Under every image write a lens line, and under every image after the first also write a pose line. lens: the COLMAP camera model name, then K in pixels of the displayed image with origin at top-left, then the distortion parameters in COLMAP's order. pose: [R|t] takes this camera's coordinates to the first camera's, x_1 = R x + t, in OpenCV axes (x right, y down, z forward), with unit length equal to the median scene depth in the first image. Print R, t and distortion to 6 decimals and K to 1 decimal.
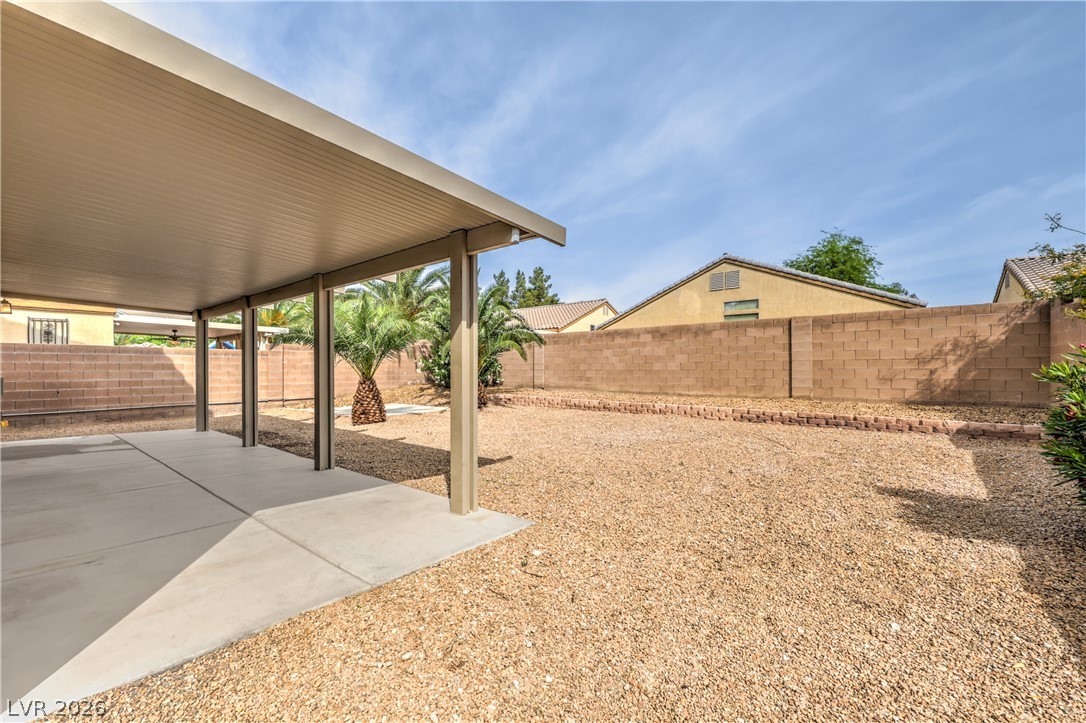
lens RADIAL K [[445.3, 0, 542.1], [0, 445.3, 367.1], [0, 0, 1]] dist [-0.007174, 0.000503]
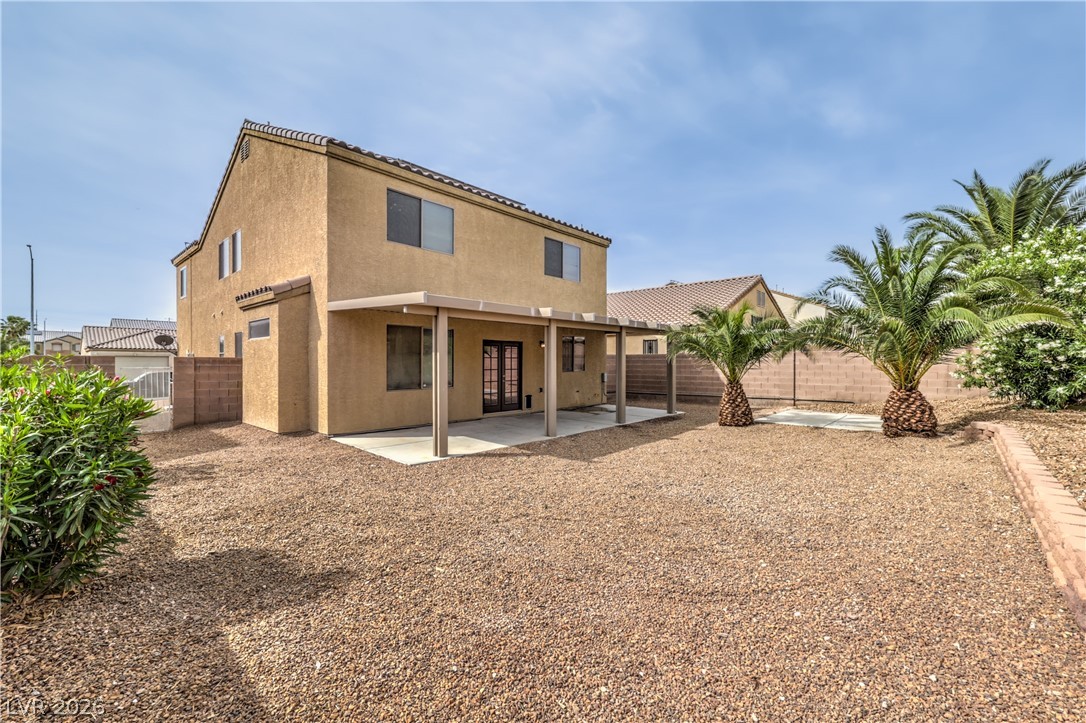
lens RADIAL K [[445.3, 0, 542.9], [0, 445.3, 361.2], [0, 0, 1]] dist [-0.007174, 0.000503]
pose [[-0.044125, 0.002651, -0.999023, 0.584860], [0.009372, 0.999954, 0.002240, -0.027989], [0.998982, -0.009264, -0.044148, 0.564099]]
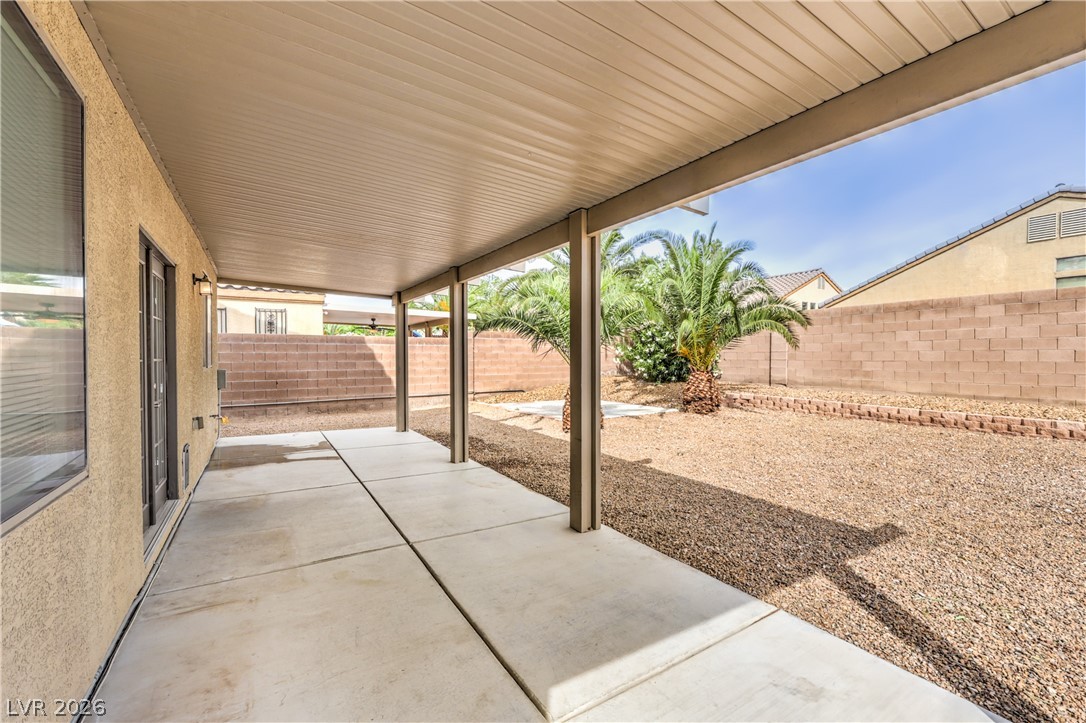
lens RADIAL K [[445.3, 0, 540.4], [0, 445.3, 359.2], [0, 0, 1]] dist [-0.007174, 0.000503]
pose [[0.947136, 0.003097, -0.320819, -0.200330], [0.001252, 0.999910, 0.013347, -0.007488], [0.320831, -0.013043, 0.947047, 0.226942]]
